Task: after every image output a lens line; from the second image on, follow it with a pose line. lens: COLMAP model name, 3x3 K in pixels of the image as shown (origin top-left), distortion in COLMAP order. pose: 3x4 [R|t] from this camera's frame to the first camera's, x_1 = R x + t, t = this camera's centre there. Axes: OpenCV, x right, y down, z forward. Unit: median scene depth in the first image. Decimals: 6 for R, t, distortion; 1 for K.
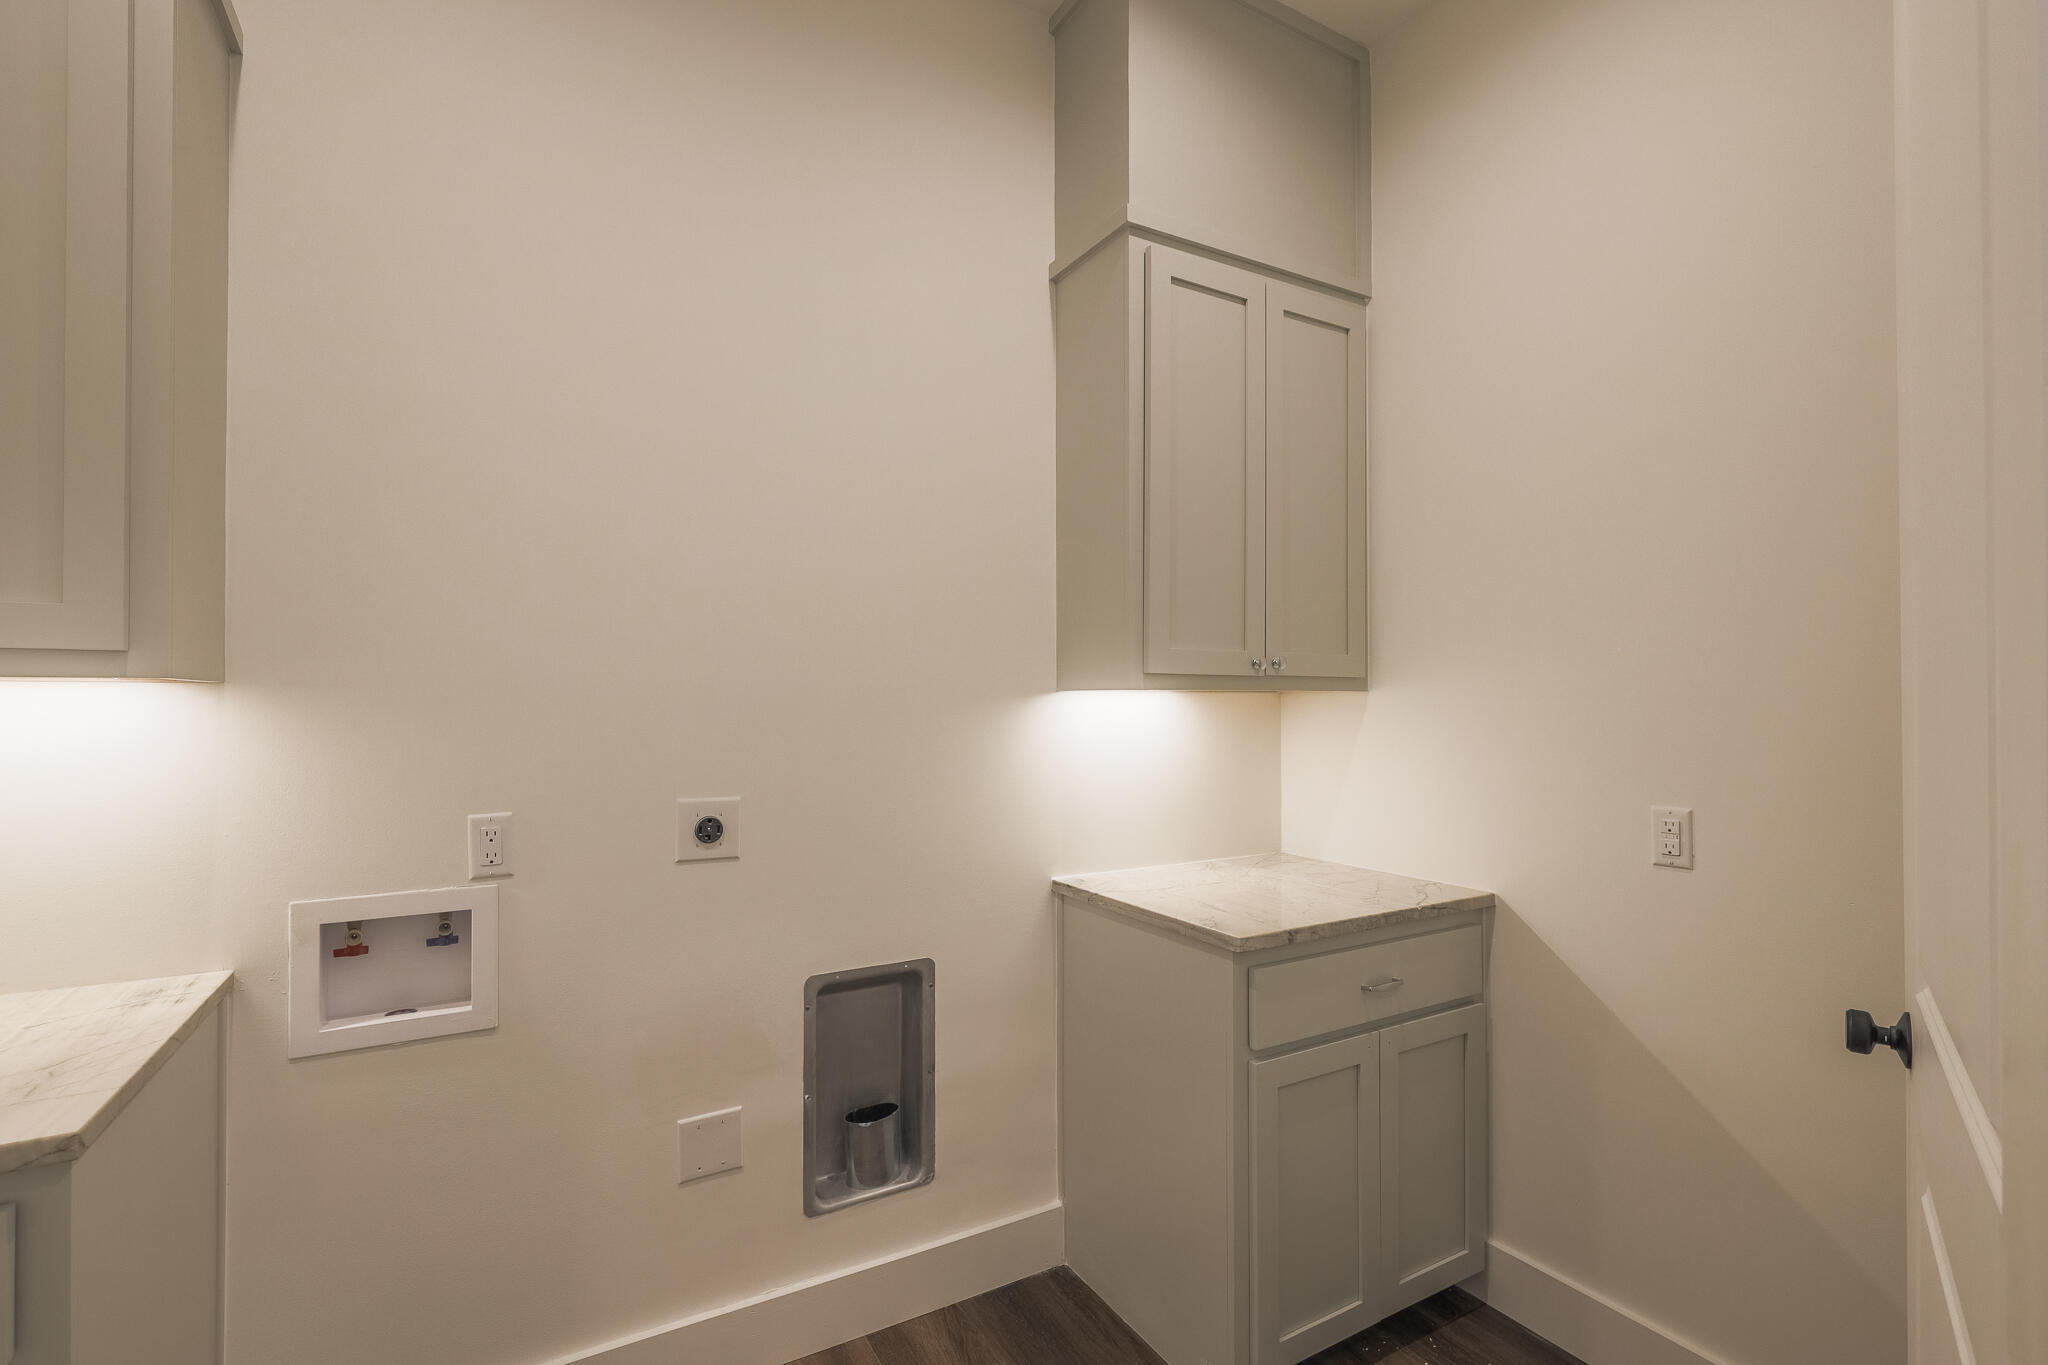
lens RADIAL K [[917.1, 0, 1030.8], [0, 917.1, 688.6], [0, 0, 1]] dist [-0.002097, -0.000303]
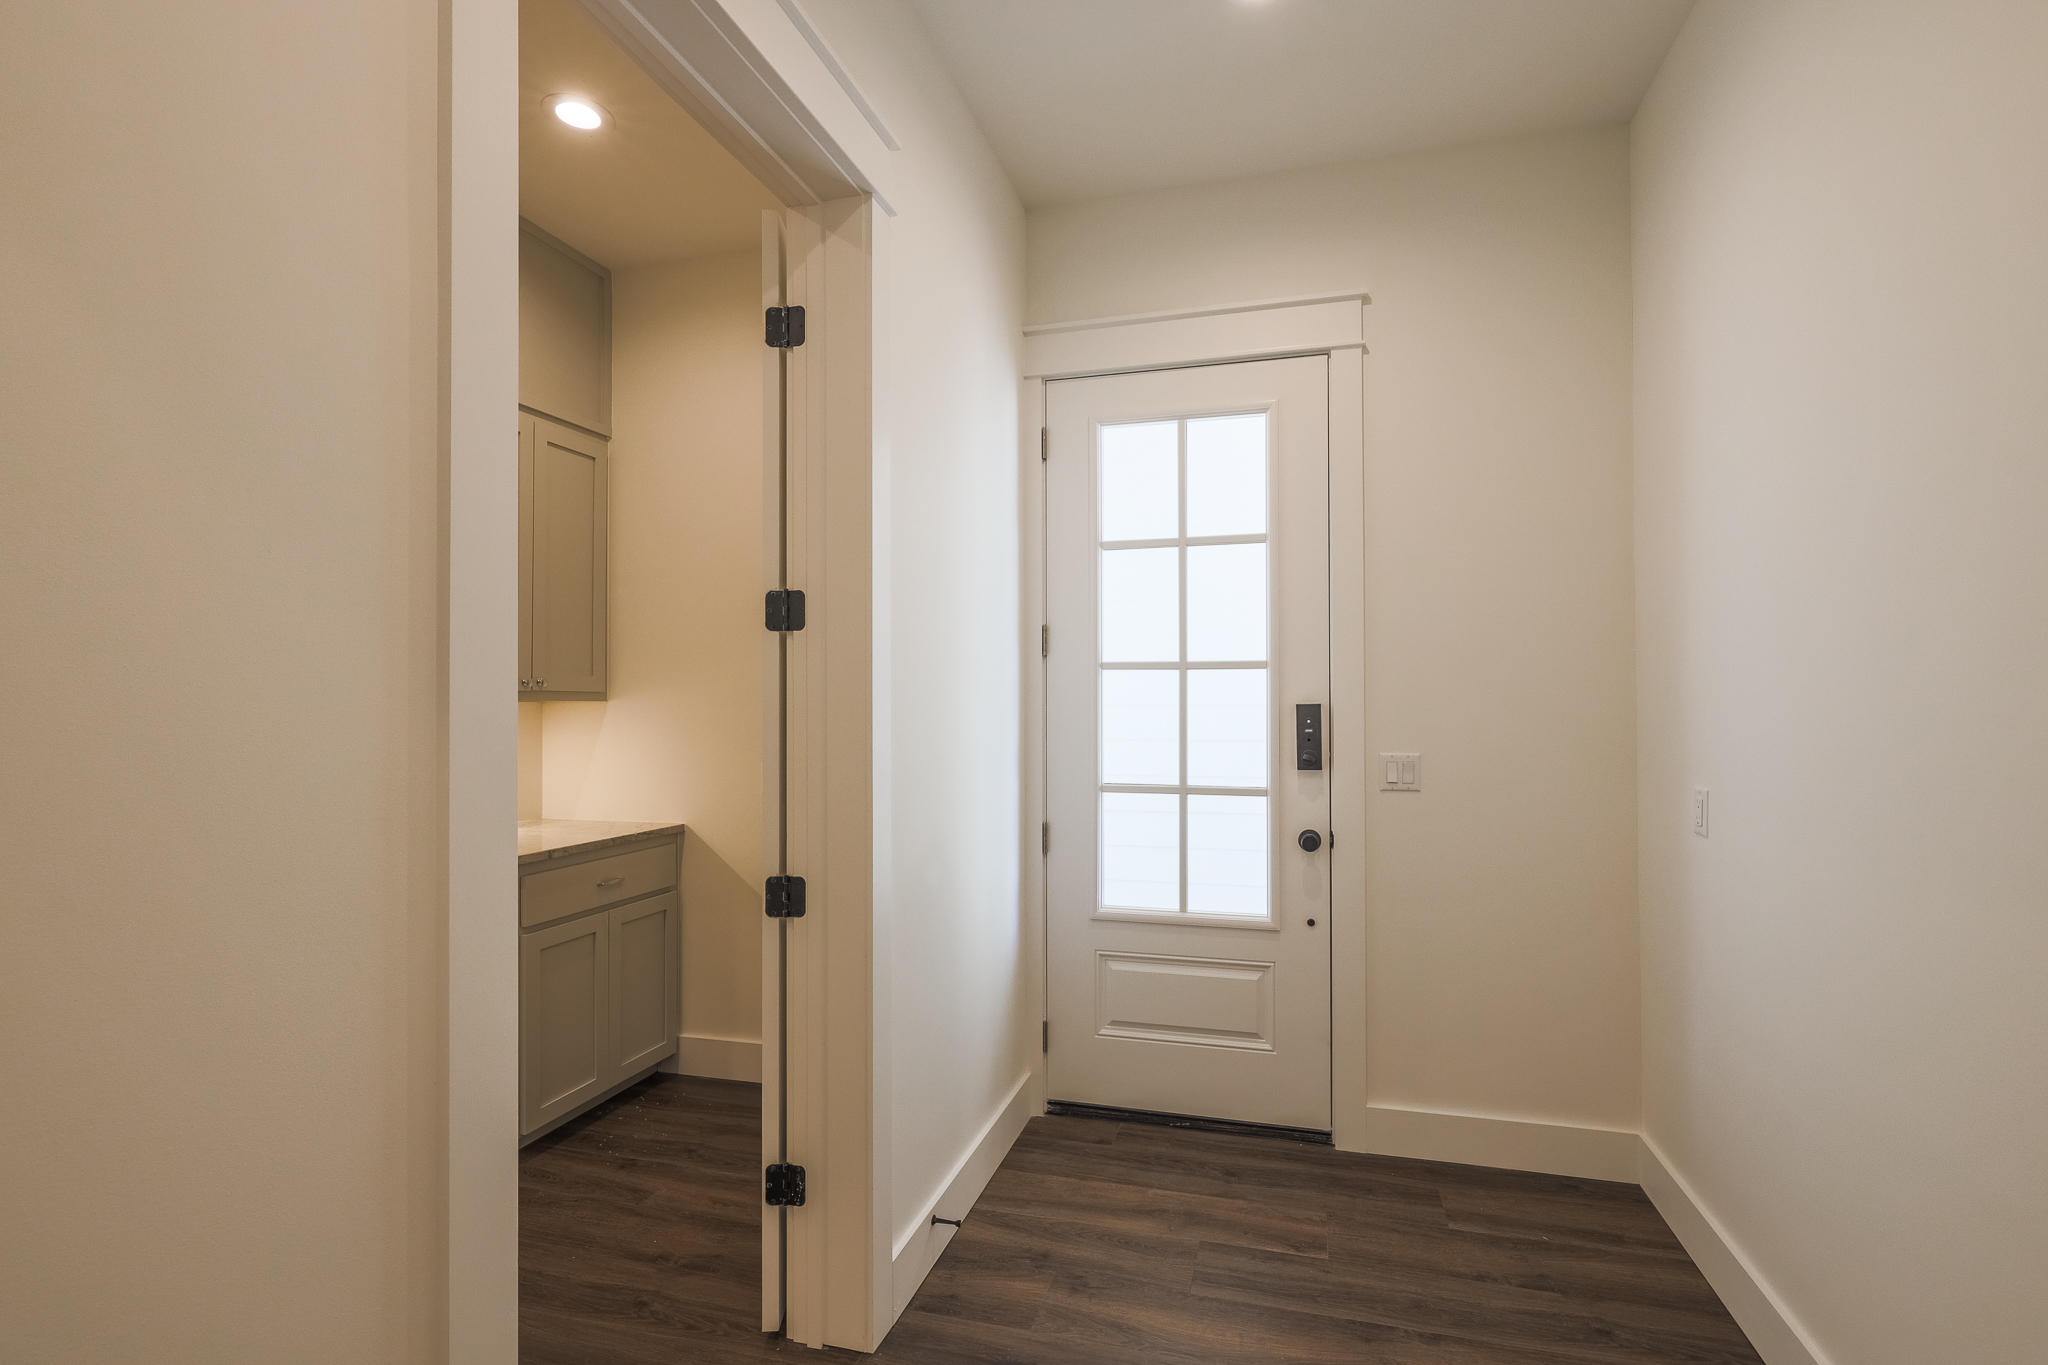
lens RADIAL K [[917.1, 0, 1043.3], [0, 917.1, 689.9], [0, 0, 1]] dist [-0.002097, -0.000303]
pose [[0.718560, 0.007424, 0.695425, -0.182768], [-0.003711, 0.999970, -0.006840, -0.008963], [-0.695455, 0.002335, 0.718566, -0.646930]]
